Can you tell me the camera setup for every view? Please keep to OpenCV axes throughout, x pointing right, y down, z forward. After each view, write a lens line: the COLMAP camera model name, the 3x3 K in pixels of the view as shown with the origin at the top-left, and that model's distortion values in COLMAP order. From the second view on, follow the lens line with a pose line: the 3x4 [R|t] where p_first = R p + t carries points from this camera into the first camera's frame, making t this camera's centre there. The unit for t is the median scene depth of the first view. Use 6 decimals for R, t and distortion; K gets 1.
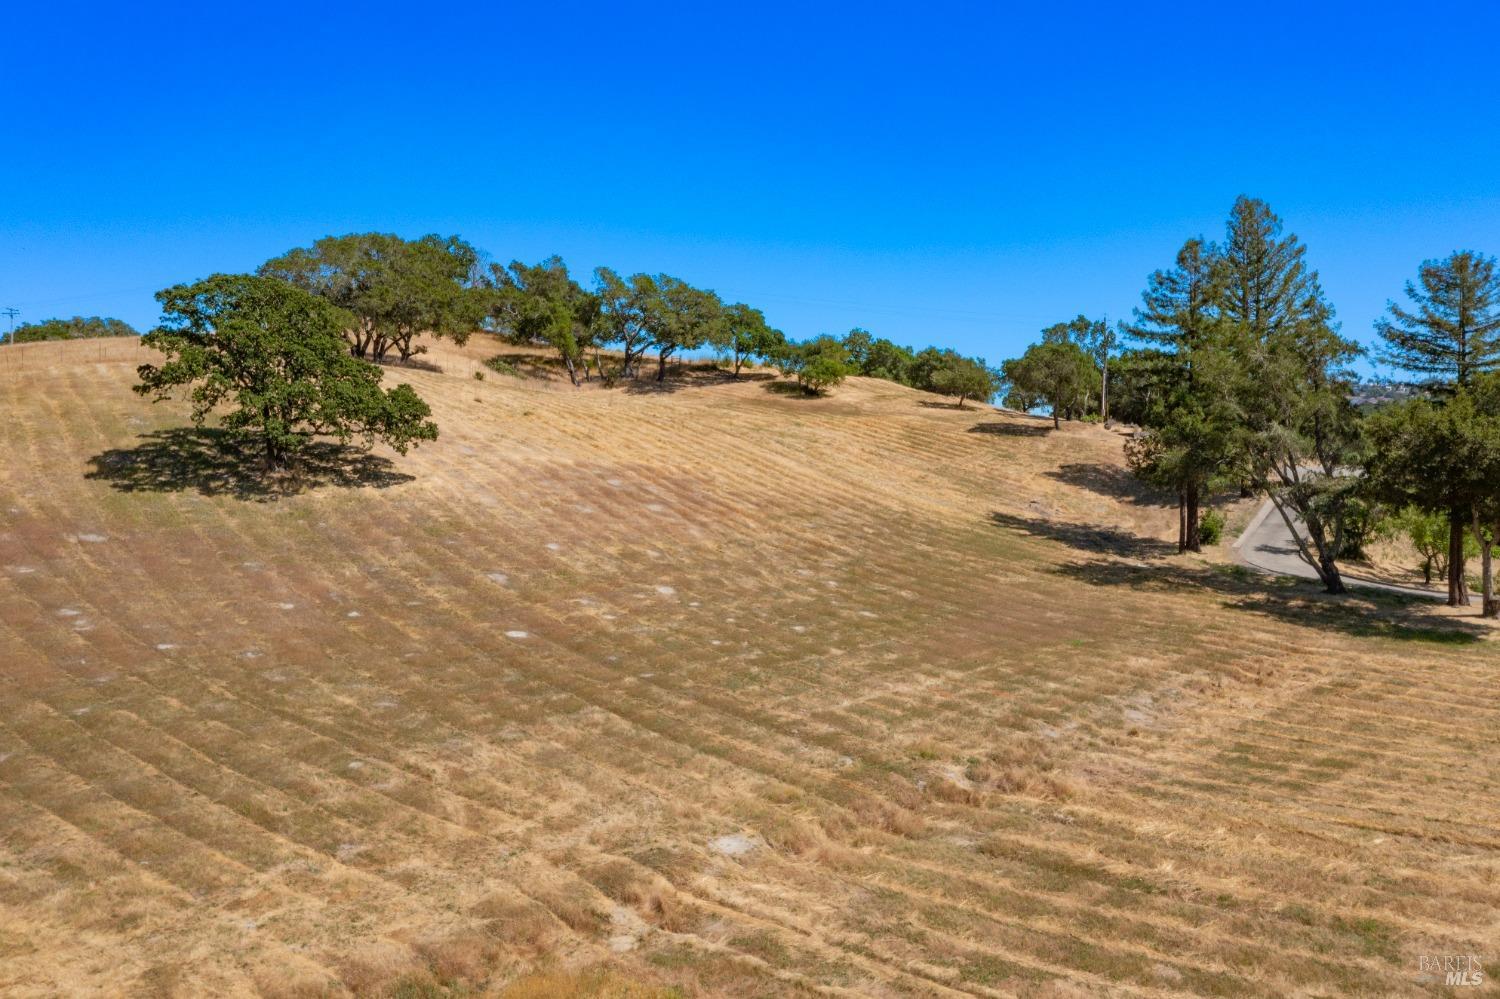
lens RADIAL K [[1214.3, 0, 750.0], [0, 1214.3, 499.5], [0, 0, 1]] dist [-0.002780, -0.000426]
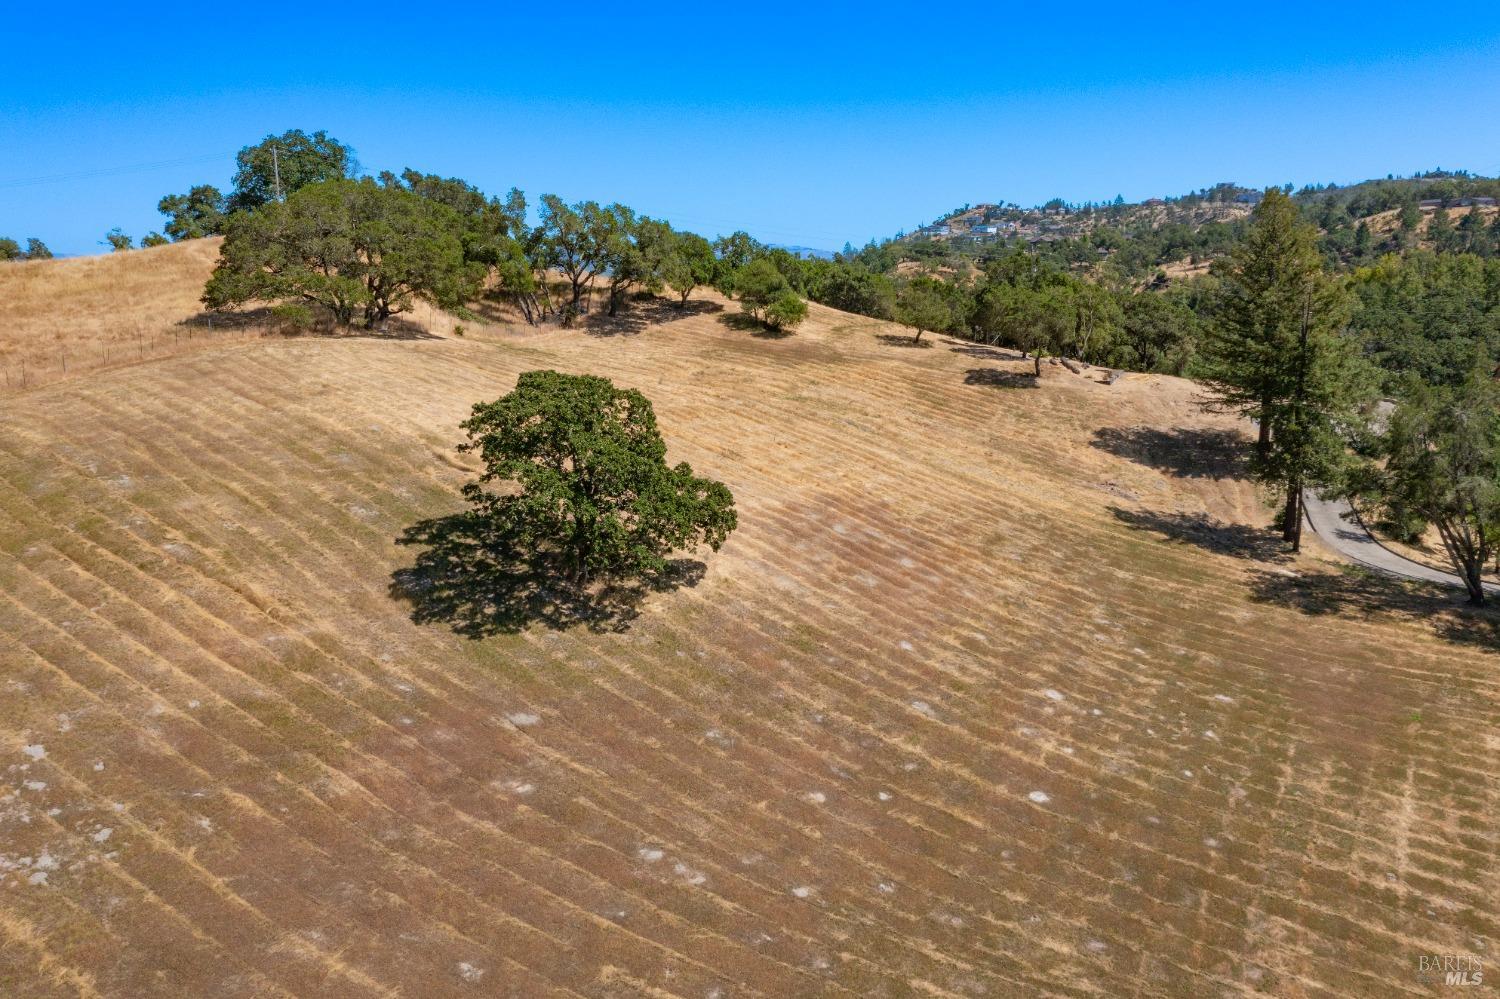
lens RADIAL K [[1193.5, 0, 747.3], [0, 1193.5, 489.7], [0, 0, 1]] dist [0.010138, 0.008134]
pose [[0.960179, -0.058501, 0.273192, -0.245899], [0.017205, 0.988357, 0.151174, -0.106726], [-0.278856, -0.140454, 0.950006, 0.059570]]
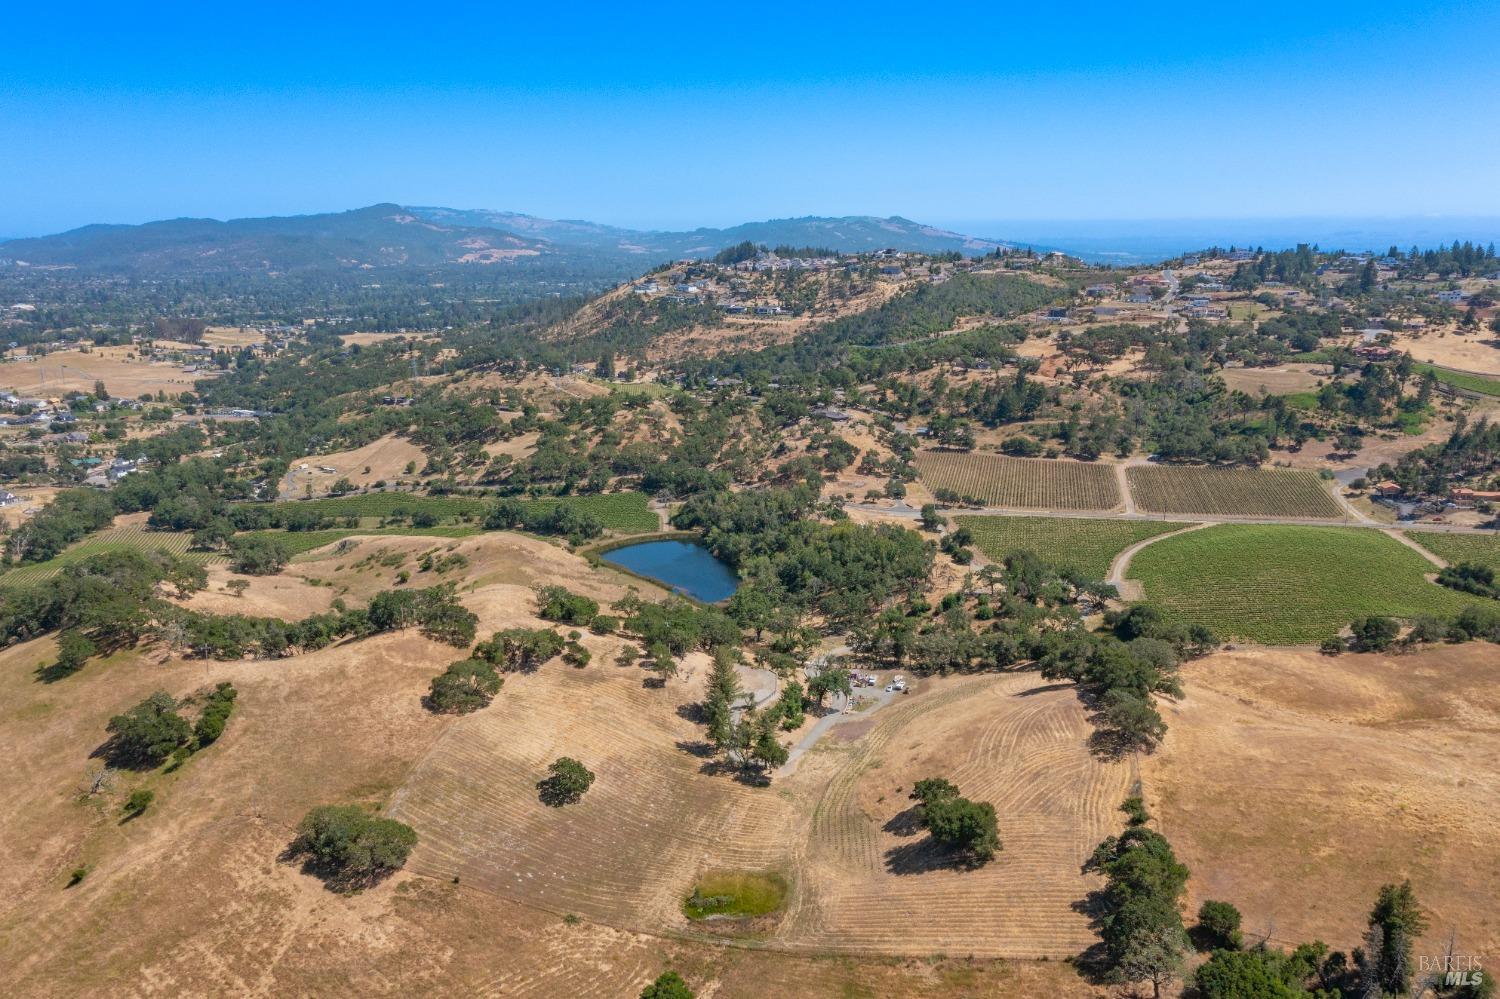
lens RADIAL K [[1193.5, 0, 747.3], [0, 1193.5, 489.7], [0, 0, 1]] dist [0.010138, 0.008134]
pose [[0.869936, -0.103542, 0.482173, -0.977479], [0.013533, 0.982355, 0.186536, -1.061364], [-0.492979, -0.155749, 0.855987, -1.676847]]
